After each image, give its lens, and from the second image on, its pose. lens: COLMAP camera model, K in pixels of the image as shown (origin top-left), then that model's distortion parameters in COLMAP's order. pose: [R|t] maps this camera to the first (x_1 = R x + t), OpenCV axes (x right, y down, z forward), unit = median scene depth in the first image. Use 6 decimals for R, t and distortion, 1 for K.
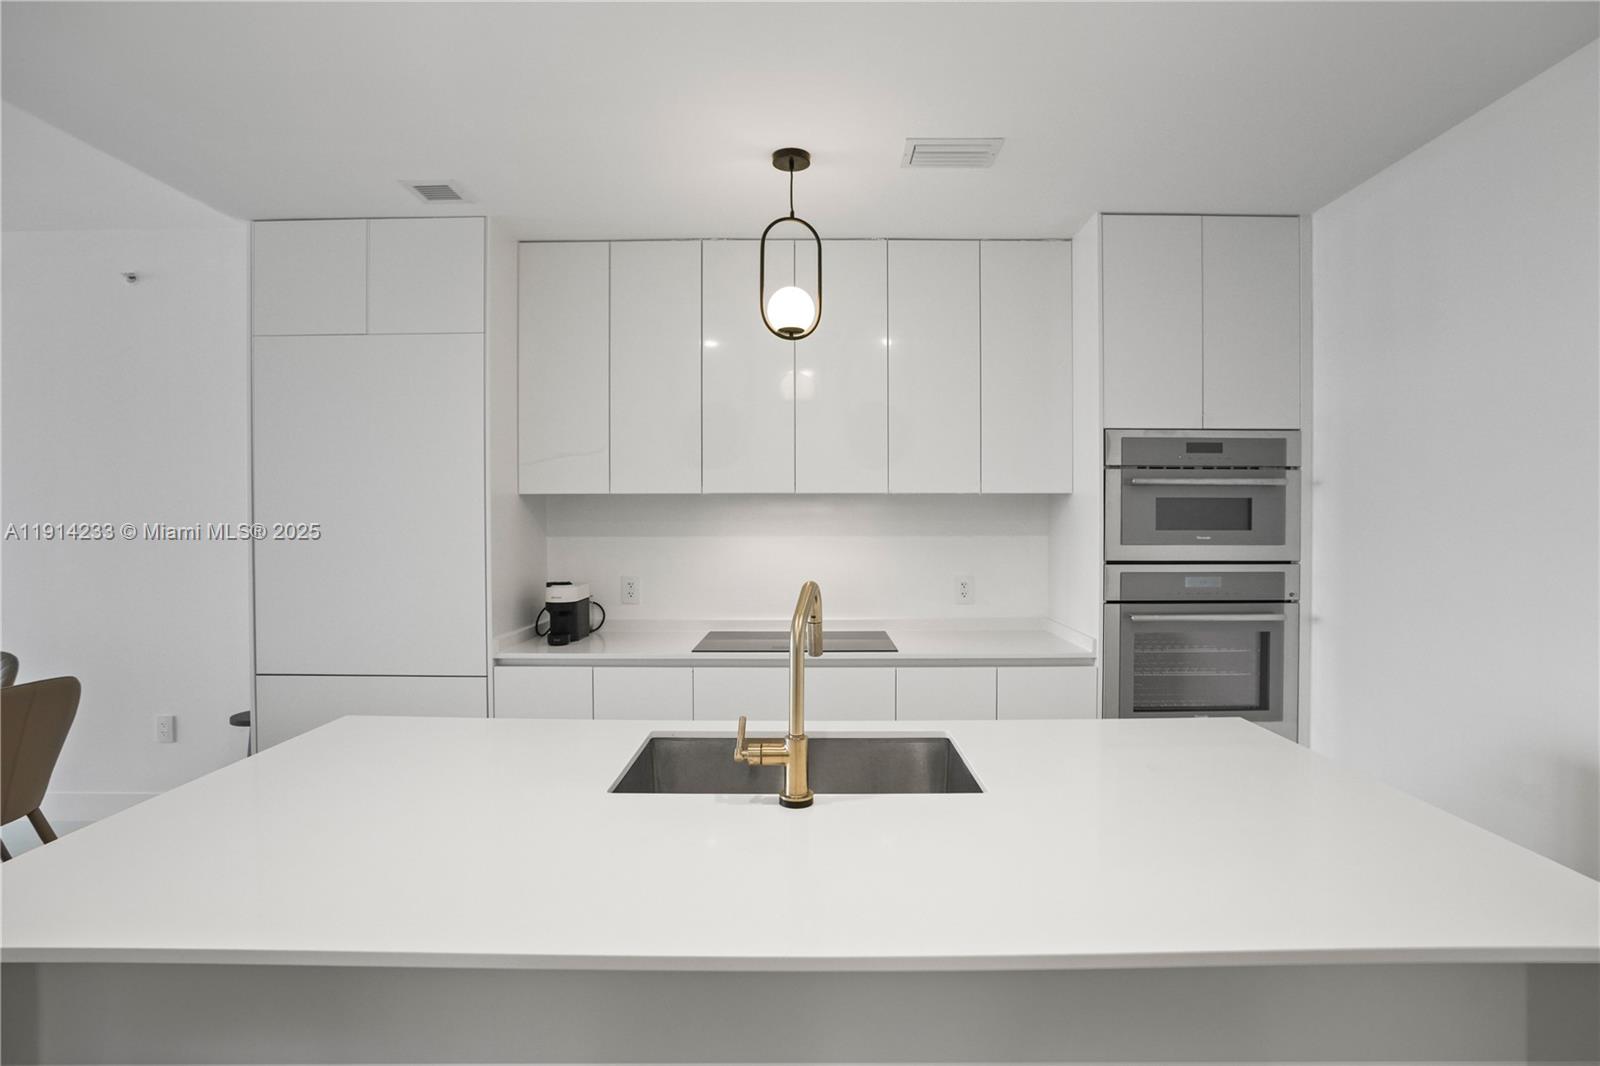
lens RADIAL K [[798.1, 0, 800.2], [0, 798.1, 525.9], [0, 0, 1]] dist [-0.036276, 0.000534]
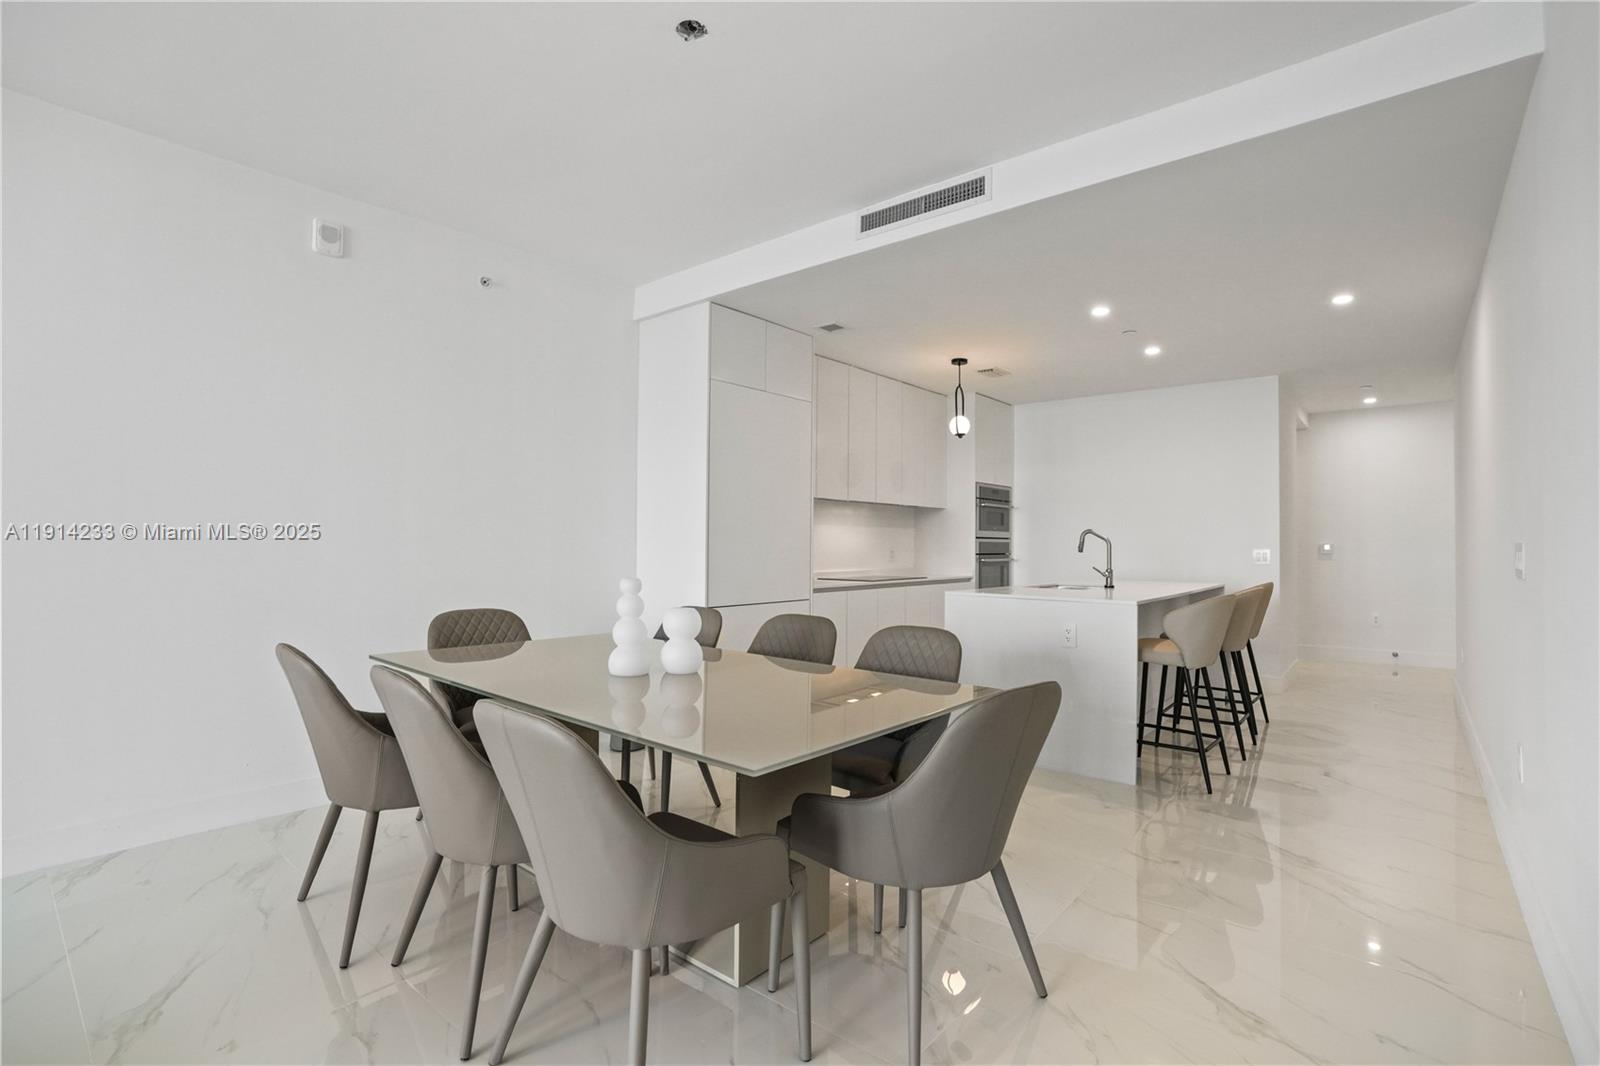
lens RADIAL K [[754.6, 0, 795.0], [0, 754.6, 519.7], [0, 0, 1]] dist [-0.003757, -0.000104]
pose [[0.626512, 0.027434, 0.778929, -1.751740], [-0.003655, 0.999473, -0.032261, 0.067723], [-0.779403, 0.017365, 0.626282, -0.008847]]
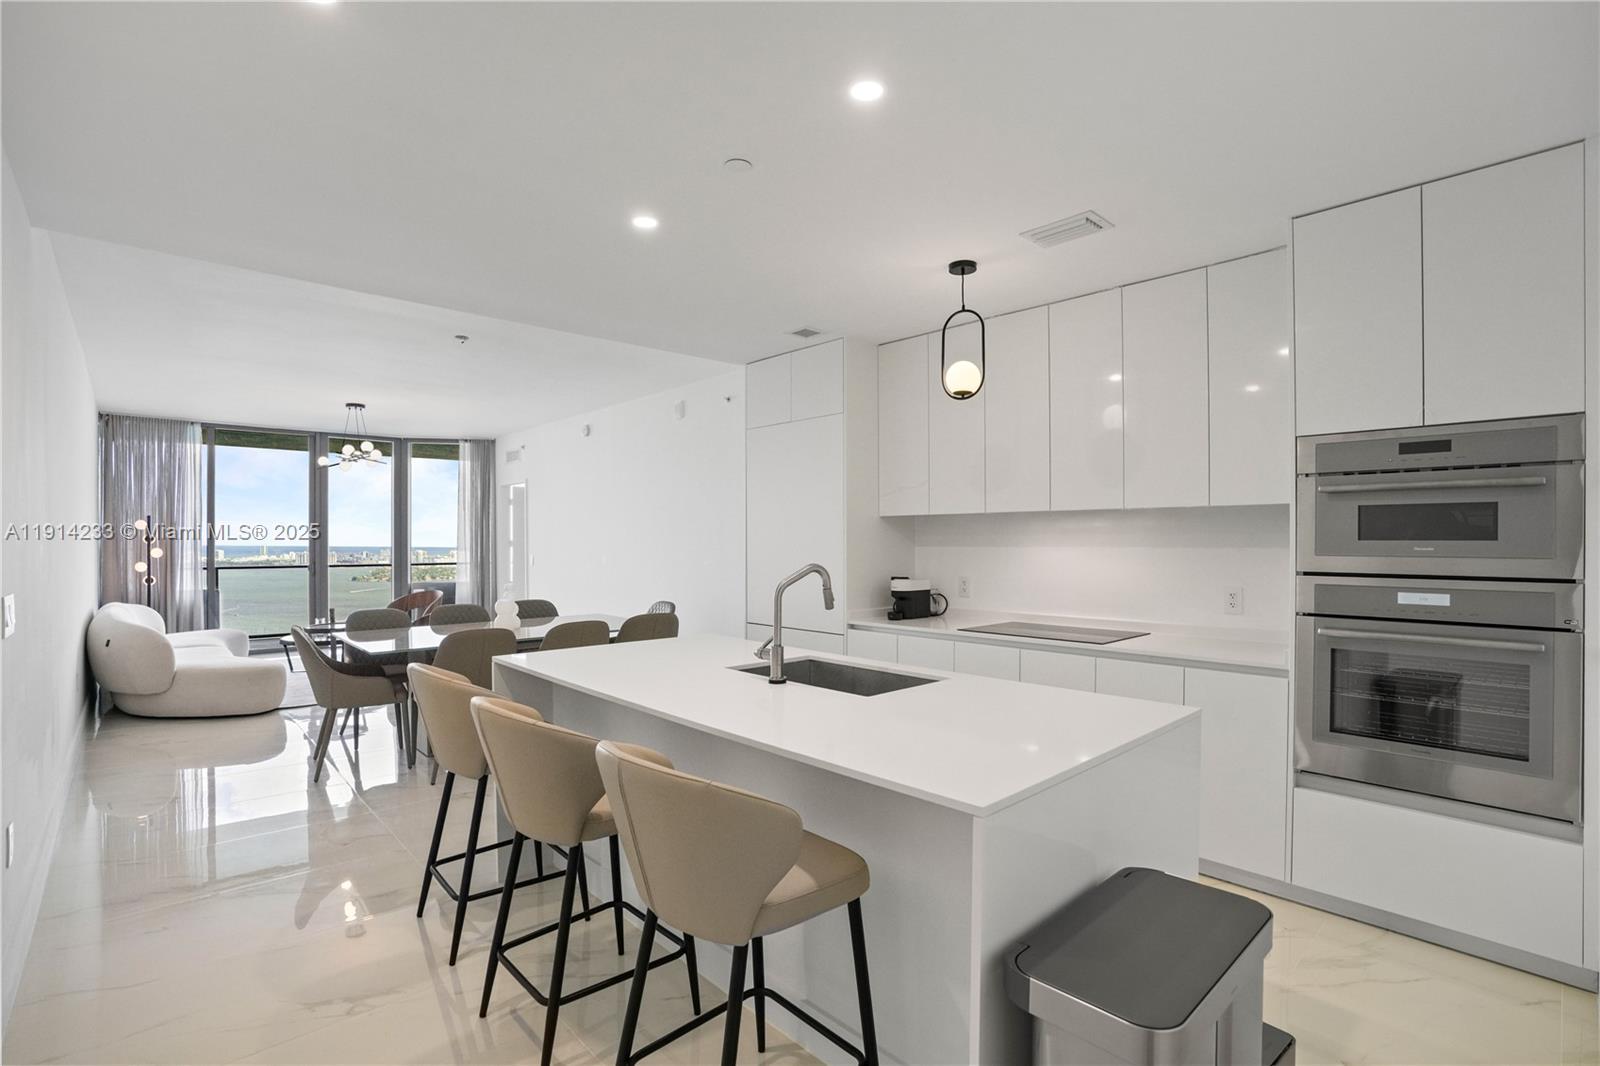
lens RADIAL K [[747.3, 0, 815.9], [0, 747.3, 544.9], [0, 0, 1]] dist [-0.002971, -0.000285]
pose [[0.702805, 0.004247, -0.711369, 0.622244], [-0.004609, 0.999988, 0.001416, 0.012363], [0.711367, 0.002283, 0.702817, -0.069581]]
